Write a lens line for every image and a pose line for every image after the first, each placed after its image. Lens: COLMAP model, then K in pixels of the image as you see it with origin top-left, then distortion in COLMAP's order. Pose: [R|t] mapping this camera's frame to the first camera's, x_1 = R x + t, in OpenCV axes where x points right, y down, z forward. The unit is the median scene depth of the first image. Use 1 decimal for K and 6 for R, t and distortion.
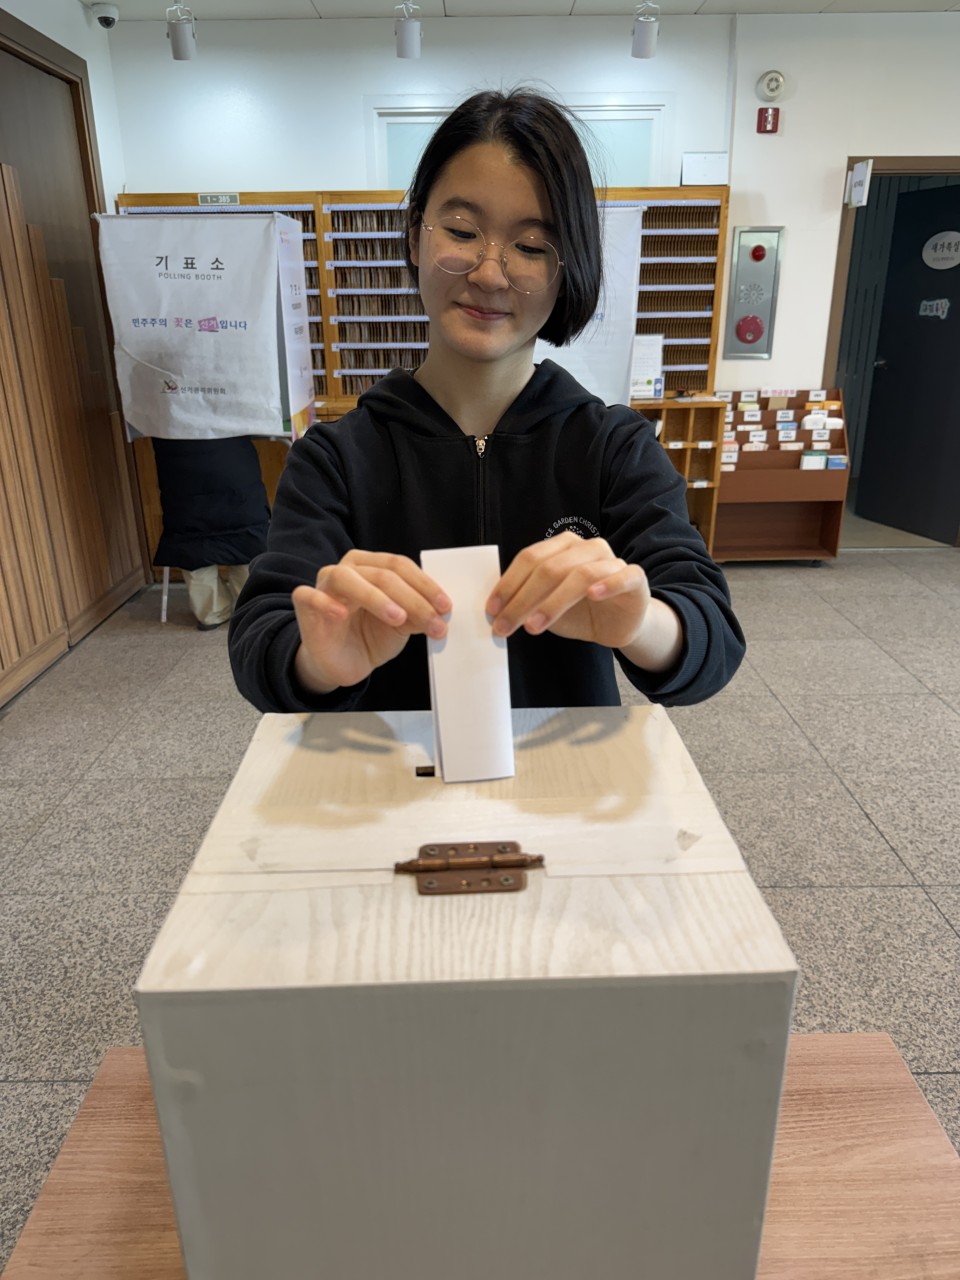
lens RADIAL K [[907.0, 0, 482.8], [0, 907.0, 643.0], [0, 0, 1]] dist [0.067731, -0.103505]
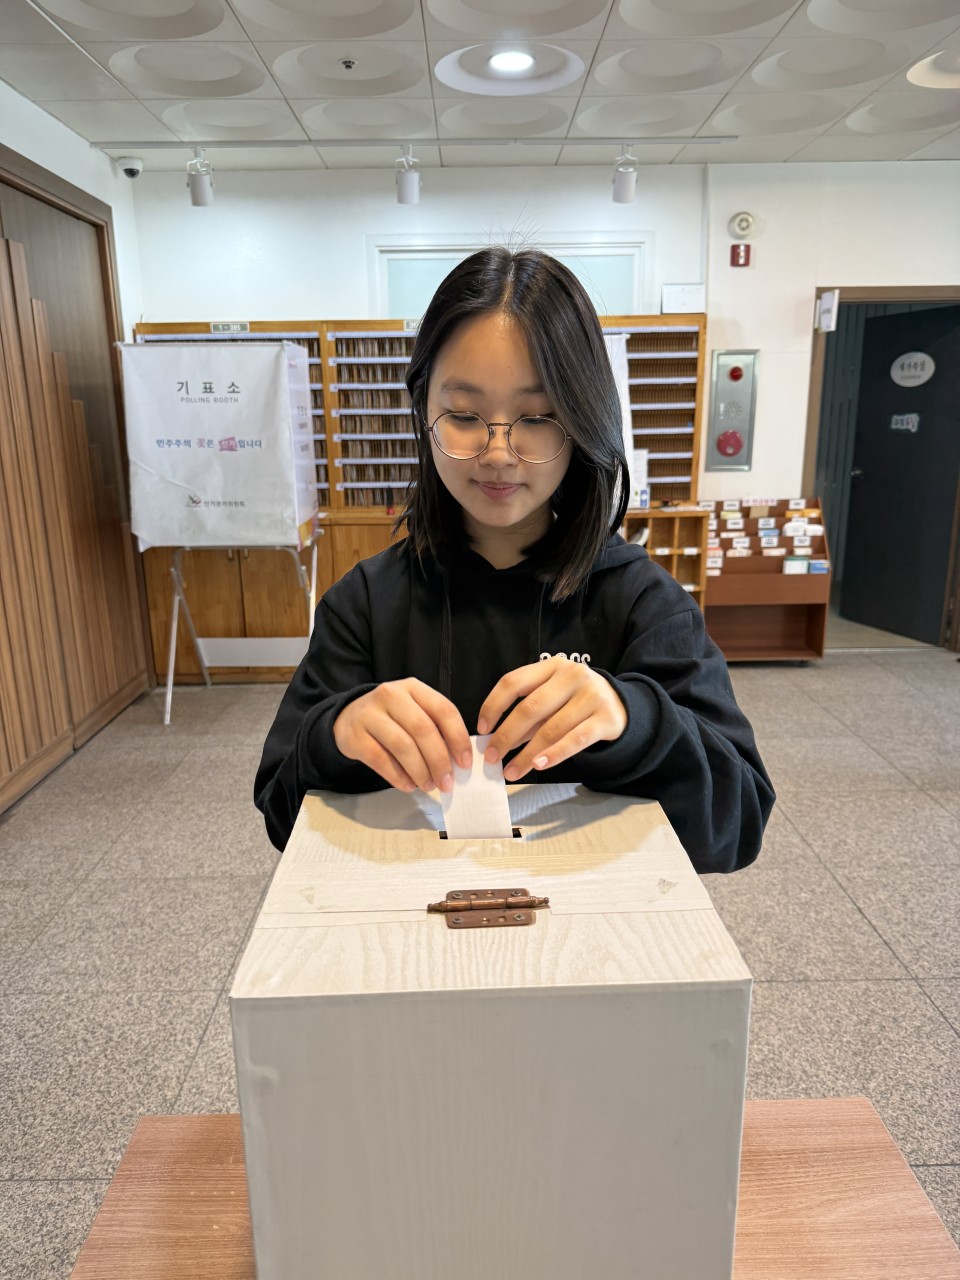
lens RADIAL K [[908.8, 0, 477.6], [0, 908.8, 645.5], [0, 0, 1]] dist [0.065348, -0.094821]
pose [[0.999983, -0.005534, 0.001693, -0.003330], [0.005685, 0.994029, -0.108964, 0.003301], [-0.001079, 0.108972, 0.994044, -0.029558]]
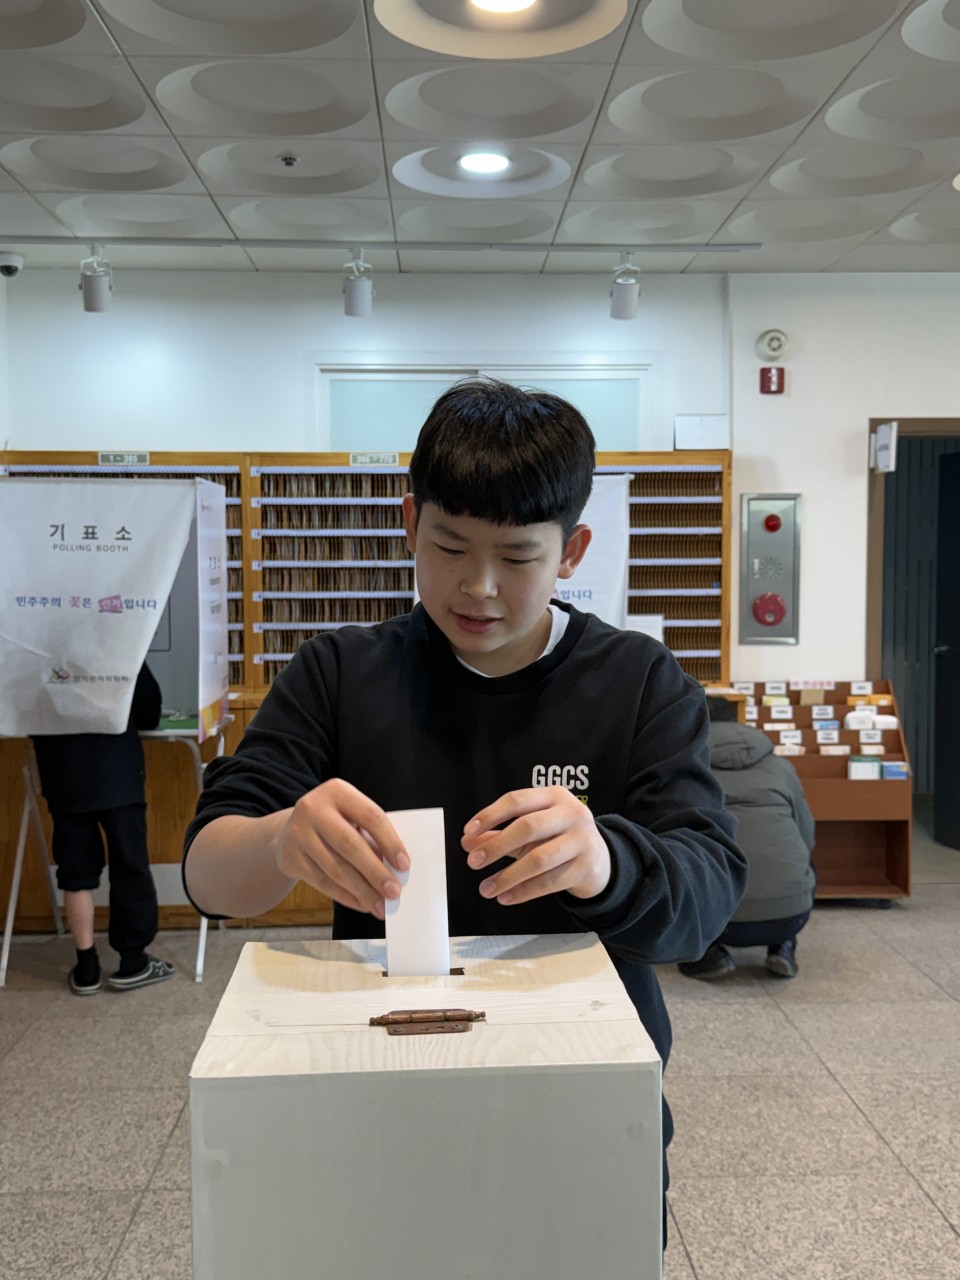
lens RADIAL K [[1293.0, 0, 486.8], [0, 1293.0, 635.0], [0, 0, 1]] dist [0.171734, -0.377713]
pose [[0.999406, 0.002865, 0.034342, 0.000389], [0.007631, 0.953401, -0.301610, 0.032258], [-0.033606, 0.301693, 0.952813, -0.106309]]
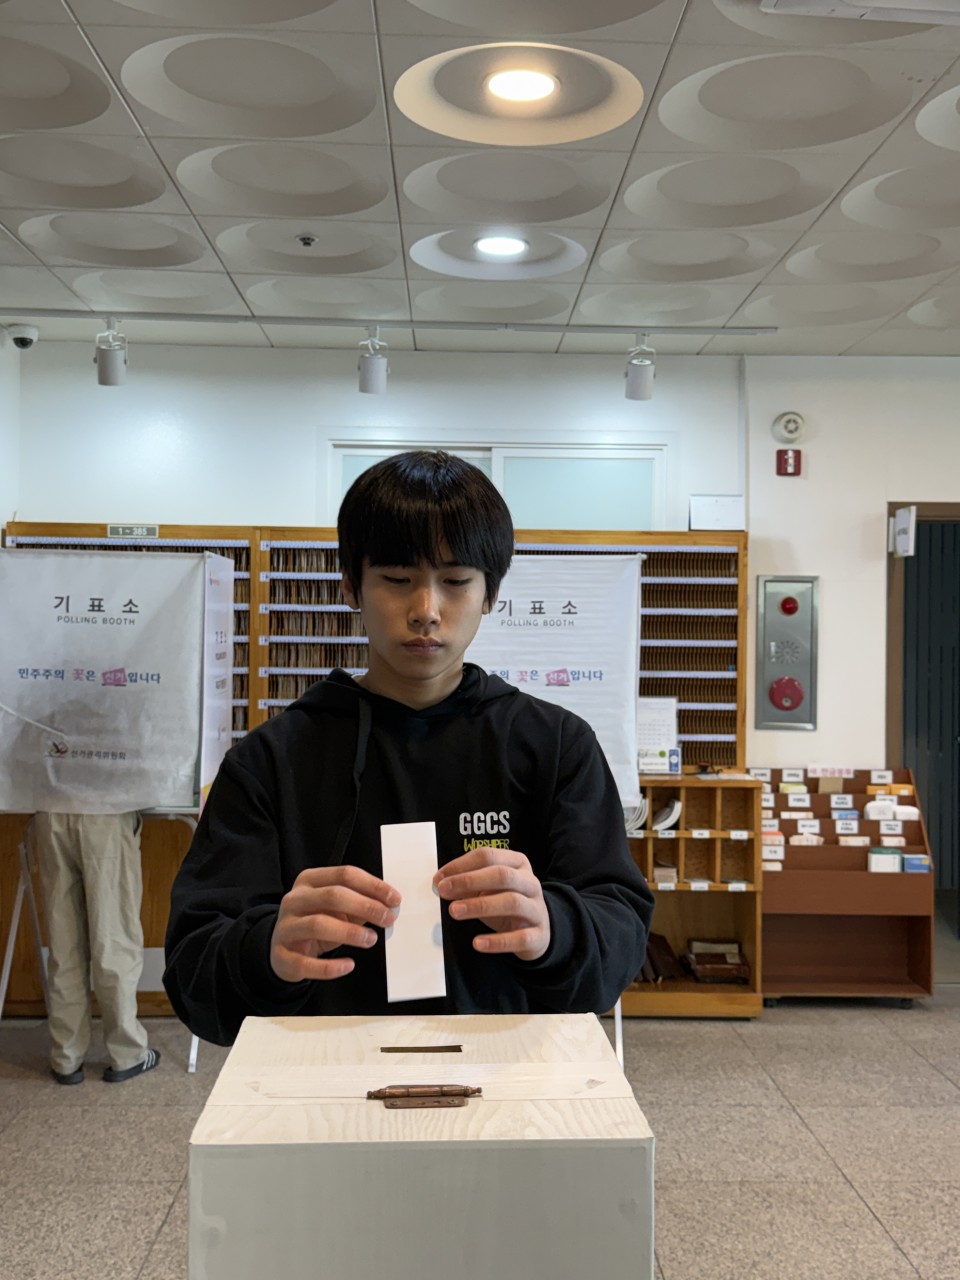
lens RADIAL K [[1334.4, 0, 485.9], [0, 1334.4, 633.5], [0, 0, 1]] dist [0.158490, -0.318915]
pose [[0.999495, 0.020549, 0.024226, 0.001411], [-0.010478, 0.933192, -0.359224, 0.036723], [-0.029990, 0.358789, 0.932937, -0.119321]]
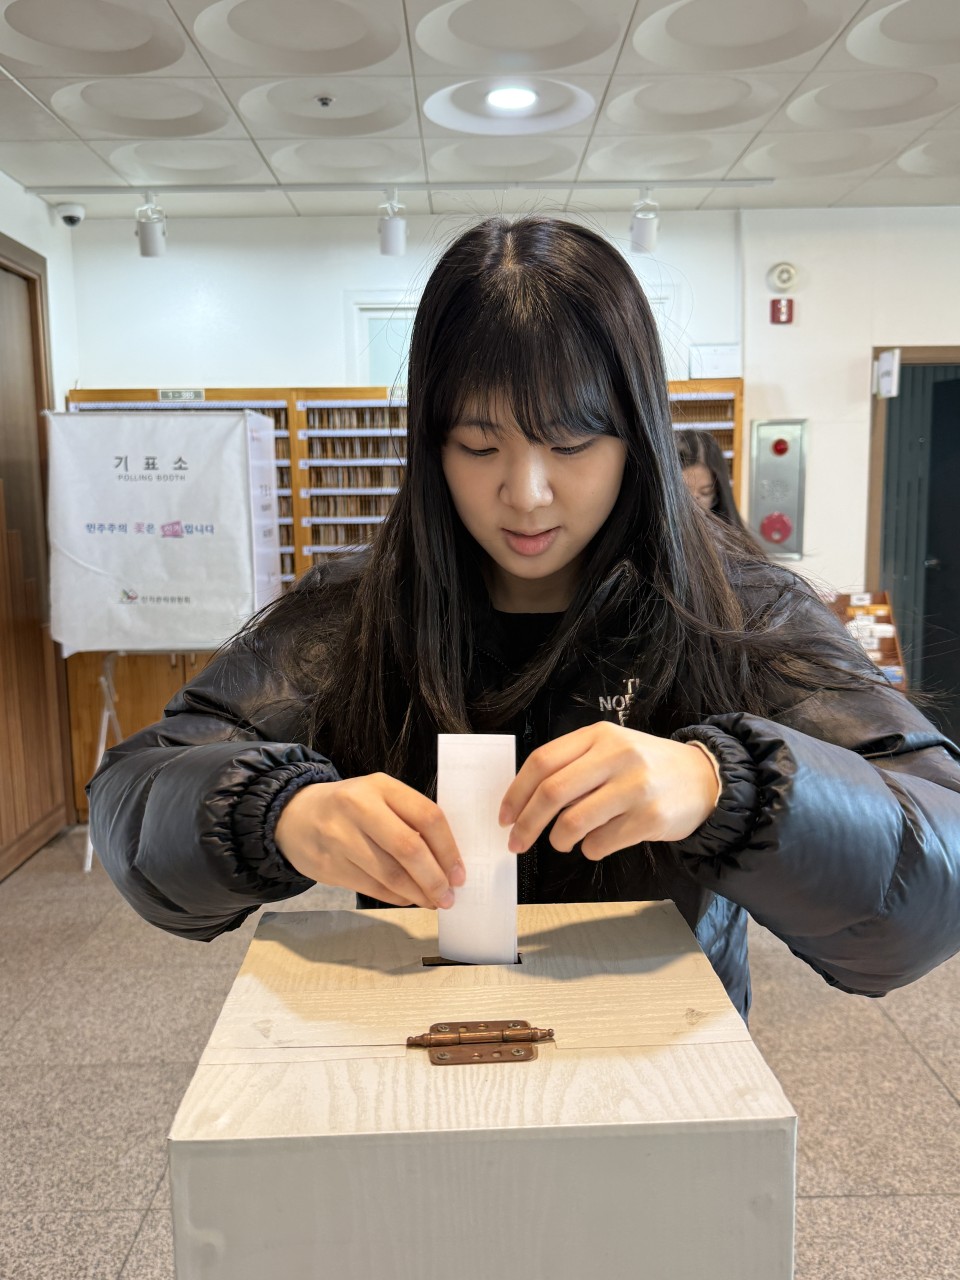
lens RADIAL K [[1113.1, 0, 475.3], [0, 1113.1, 647.2], [0, 0, 1]] dist [0.145941, -0.306344]
pose [[0.999969, -0.007555, 0.002231, -0.002291], [0.007862, 0.974765, -0.223096, 0.011133], [-0.000489, 0.223107, 0.974794, -0.037147]]
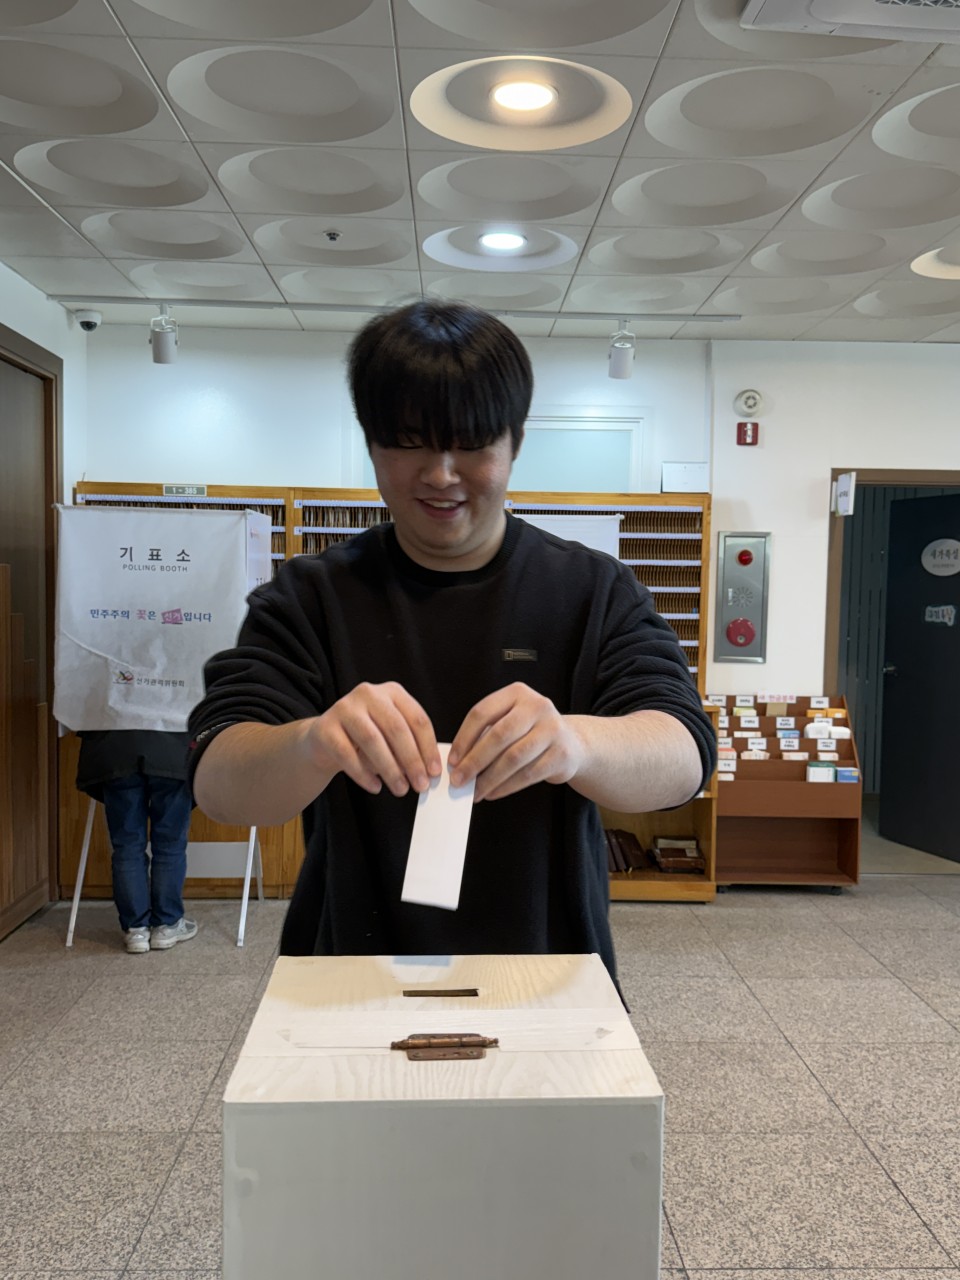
lens RADIAL K [[1108.0, 0, 484.8], [0, 1108.0, 644.7], [0, 0, 1]] dist [0.150808, -0.294078]
pose [[0.999352, 0.023961, 0.026860, -0.001668], [-0.014809, 0.953854, -0.299906, 0.019884], [-0.032806, 0.299314, 0.953590, -0.093677]]
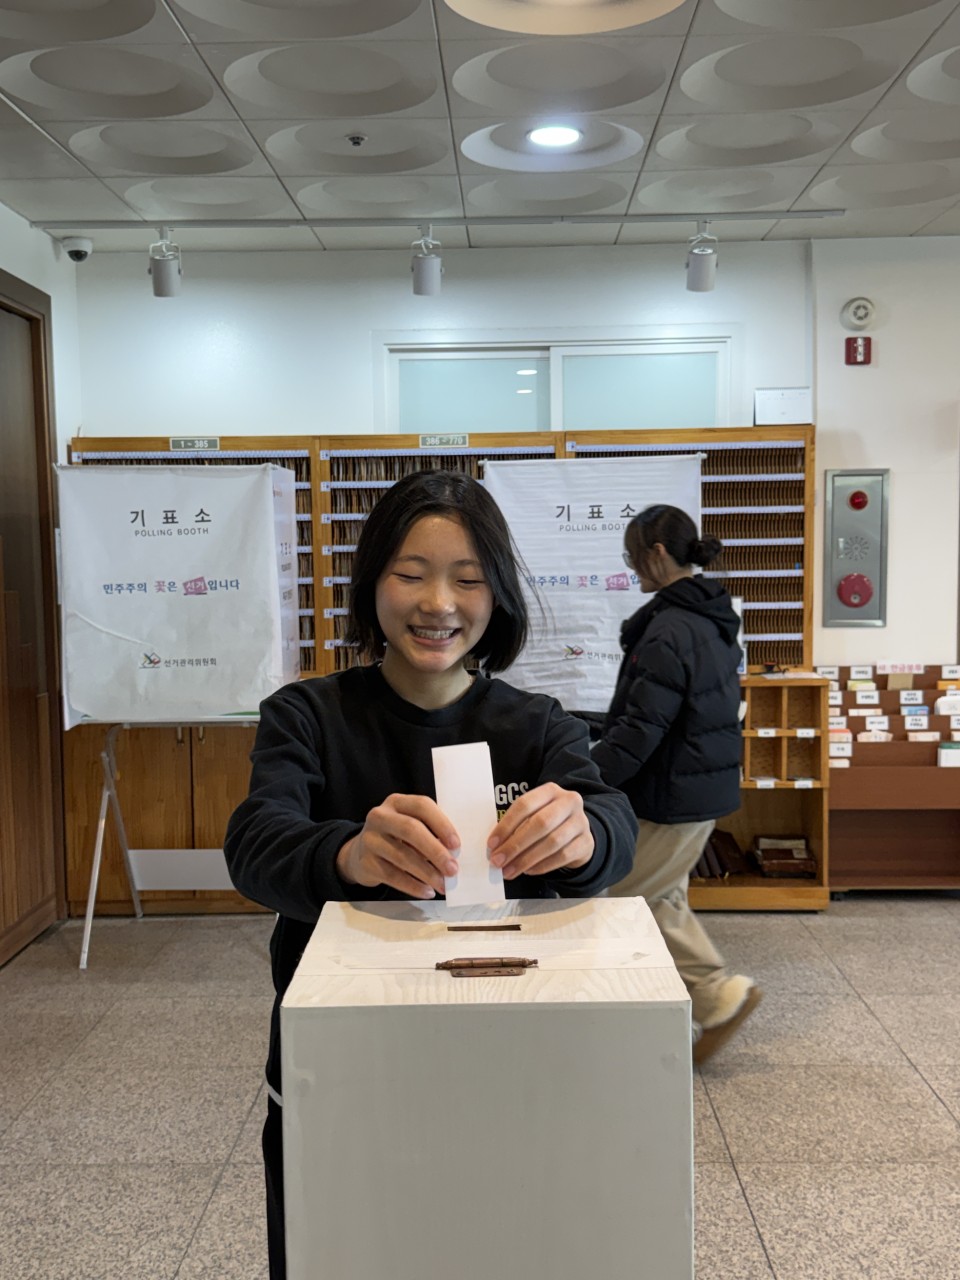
lens RADIAL K [[1353.2, 0, 476.3], [0, 1353.2, 650.2], [0, 0, 1]] dist [0.180650, -0.411355]
pose [[0.999530, -0.002419, -0.030553, 0.004145], [-0.006203, 0.960280, -0.278970, 0.041894], [0.030015, 0.279028, 0.959814, -0.141481]]
